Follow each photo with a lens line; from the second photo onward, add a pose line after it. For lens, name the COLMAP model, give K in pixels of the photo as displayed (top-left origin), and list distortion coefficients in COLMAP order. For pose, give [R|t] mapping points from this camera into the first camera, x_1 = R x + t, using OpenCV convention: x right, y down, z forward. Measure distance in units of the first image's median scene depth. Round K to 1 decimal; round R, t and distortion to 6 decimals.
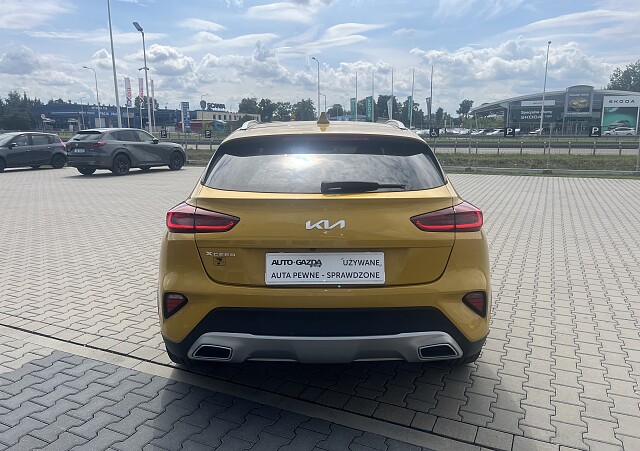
lens RADIAL K [[479.5, 0, 320.0], [0, 479.5, 225.5], [0, 0, 1]] dist [0.061468, -0.082590]
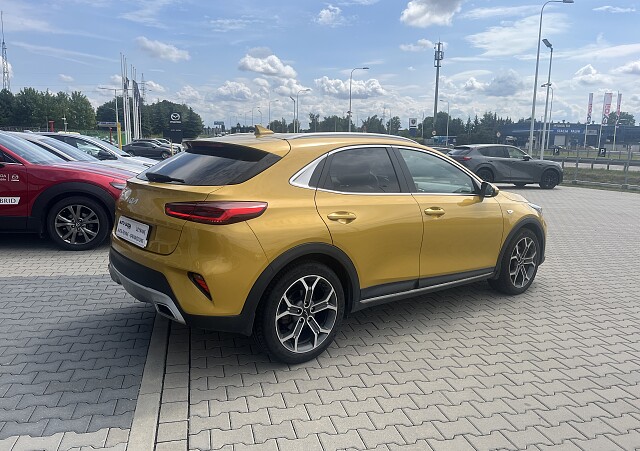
lens RADIAL K [[478.3, 0, 315.7], [0, 478.3, 228.0], [0, 0, 1]] dist [0.024447, -0.001577]
pose [[0.637141, 0.149415, -0.756126, 1.433575], [-0.171207, 0.983957, 0.050170, -0.085483], [0.751492, 0.097488, 0.652500, 0.450758]]
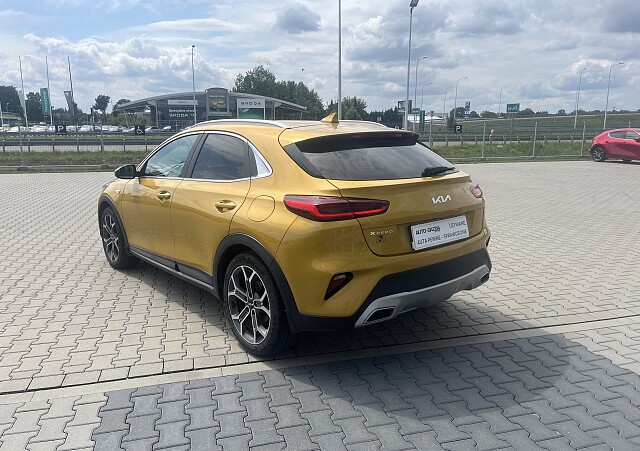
lens RADIAL K [[479.5, 0, 320.0], [0, 479.5, 225.5], [0, 0, 1]] dist [0.061468, -0.082590]
pose [[0.773434, -0.125993, 0.621229, -1.064643], [0.122648, 0.991272, 0.048345, -0.035020], [-0.621898, 0.038801, 0.782136, 0.146241]]
